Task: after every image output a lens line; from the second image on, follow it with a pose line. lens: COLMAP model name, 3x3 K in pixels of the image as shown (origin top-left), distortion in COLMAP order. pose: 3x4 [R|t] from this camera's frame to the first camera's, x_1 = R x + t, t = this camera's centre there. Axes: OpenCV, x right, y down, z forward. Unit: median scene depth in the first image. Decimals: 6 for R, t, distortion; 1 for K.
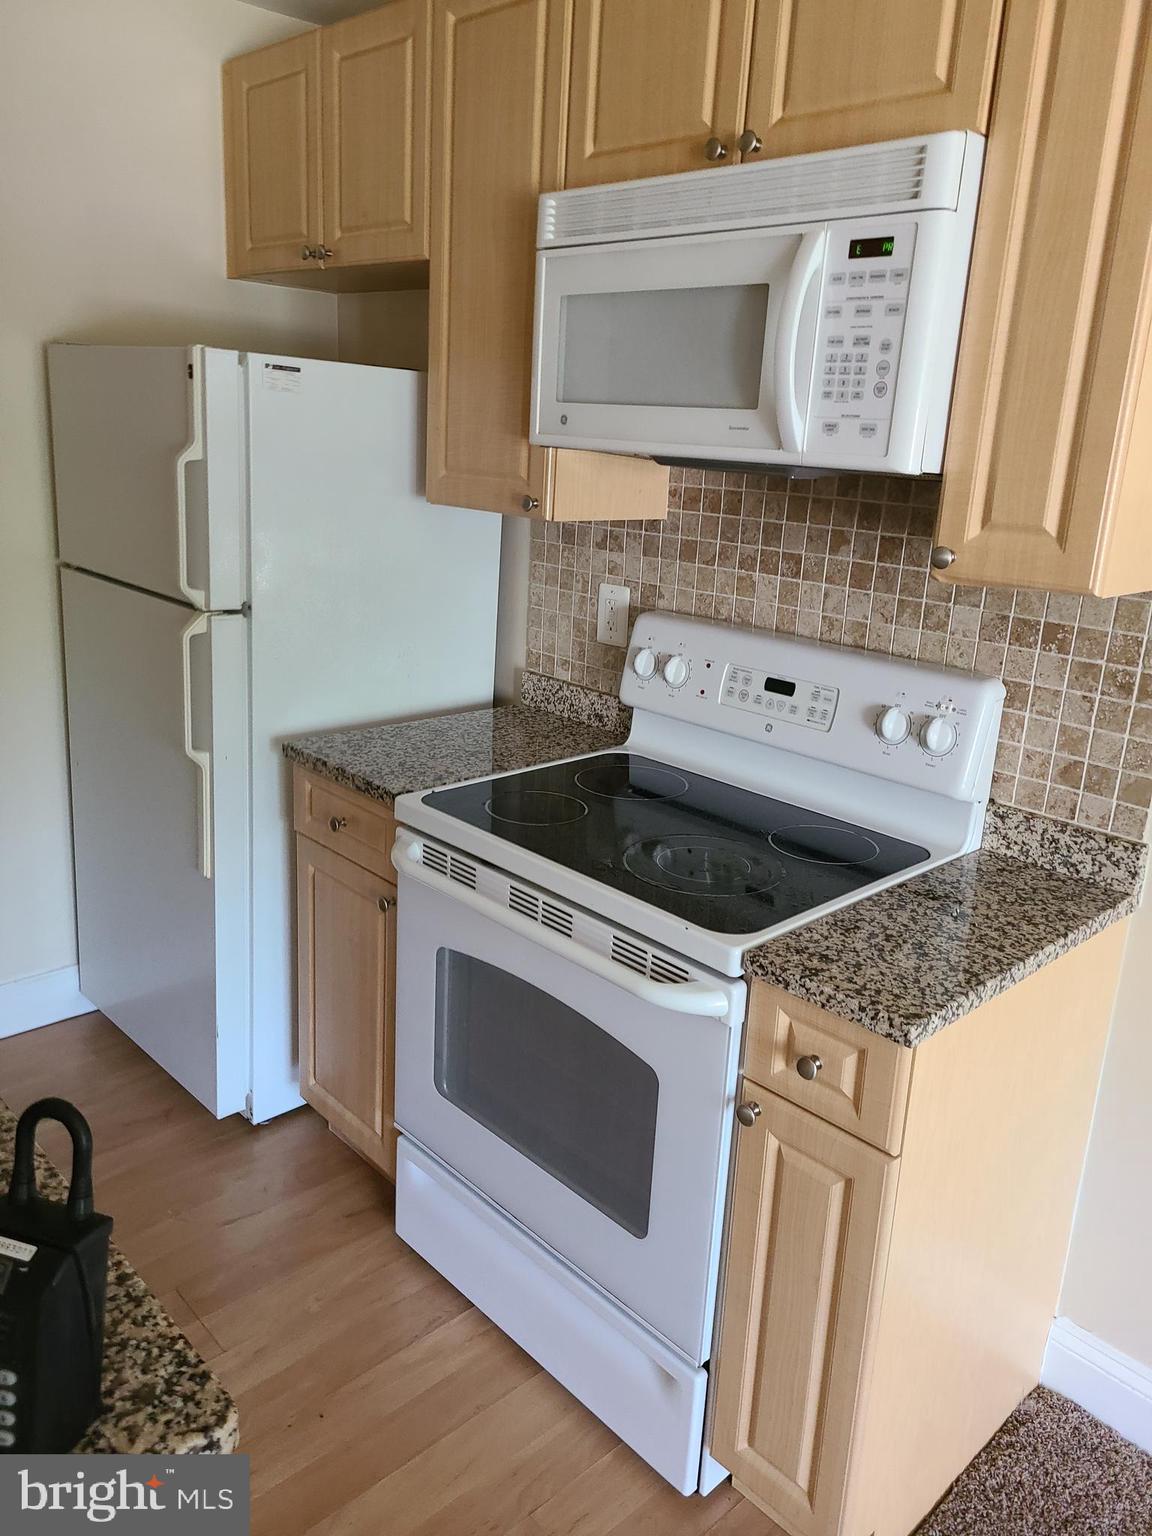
lens RADIAL K [[1159.3, 0, 577.1], [0, 1159.3, 756.0], [0, 0, 1]] dist [0.055557, -0.039344]
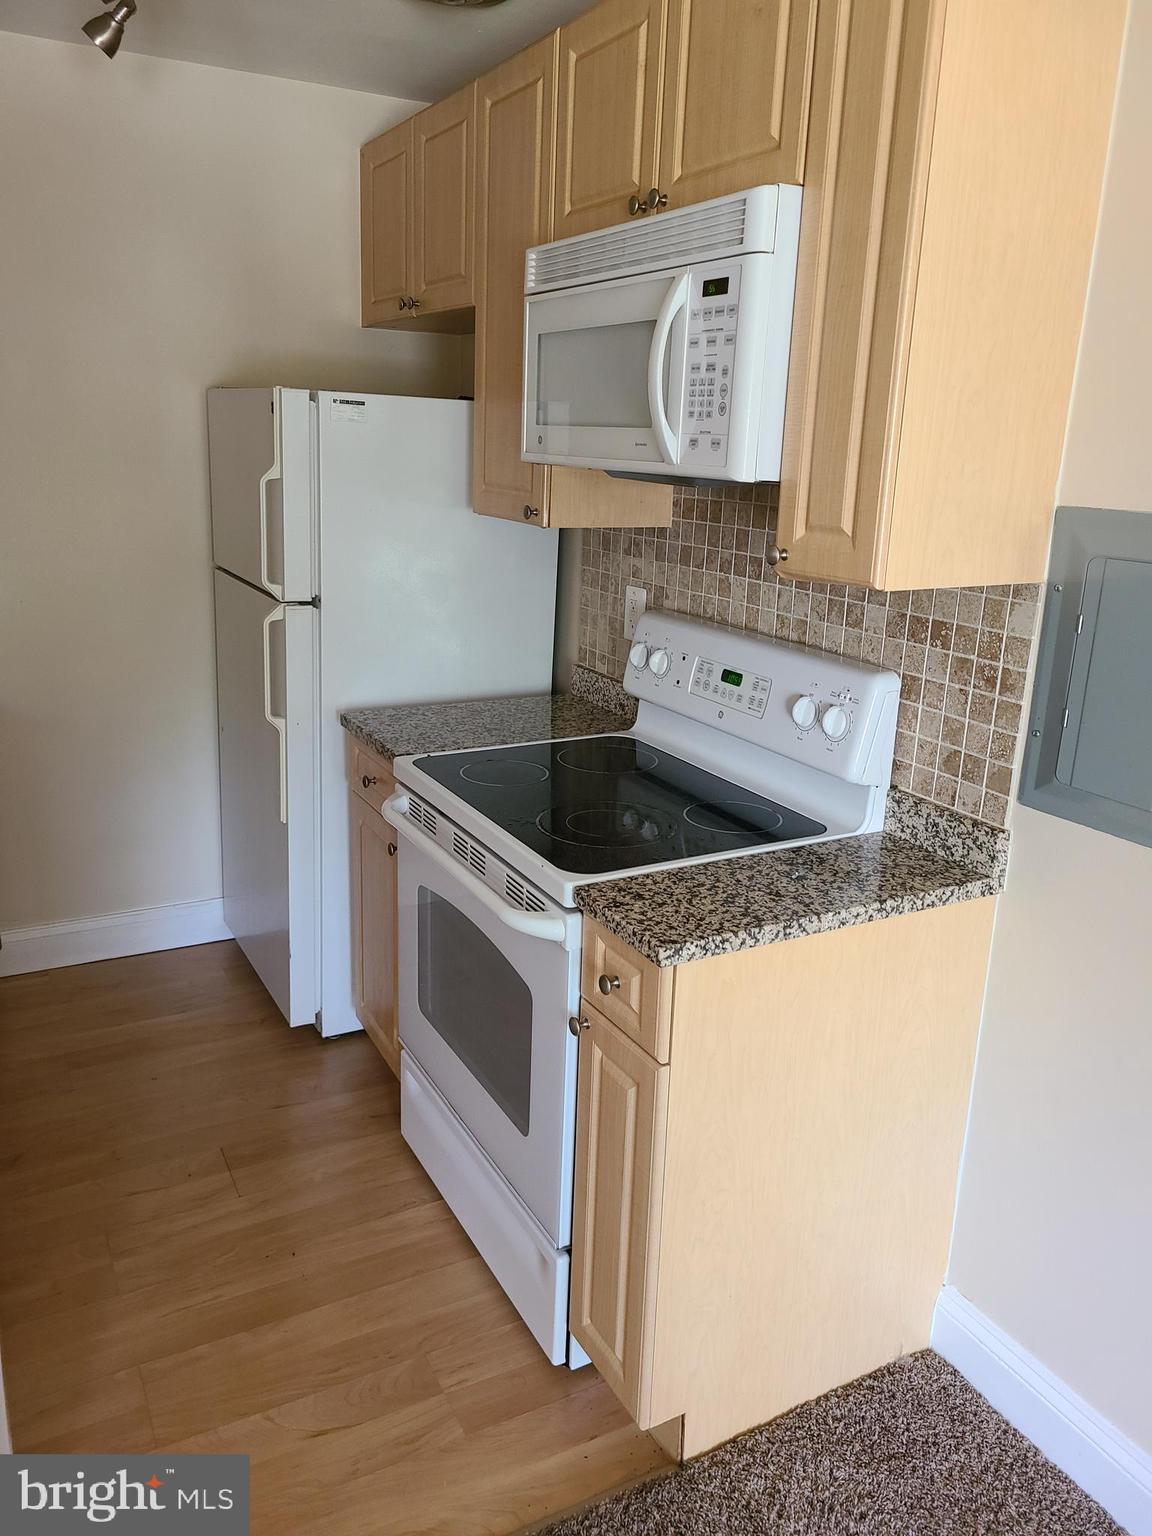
lens RADIAL K [[1180.1, 0, 576.0], [0, 1180.1, 768.0], [0, 0, 1]] dist [0.040639, -0.002291]
pose [[0.961428, 0.053940, -0.269716, 0.376777], [-0.057318, 0.998345, -0.004661, 0.043987], [0.269018, 0.019941, 0.962929, -0.128567]]
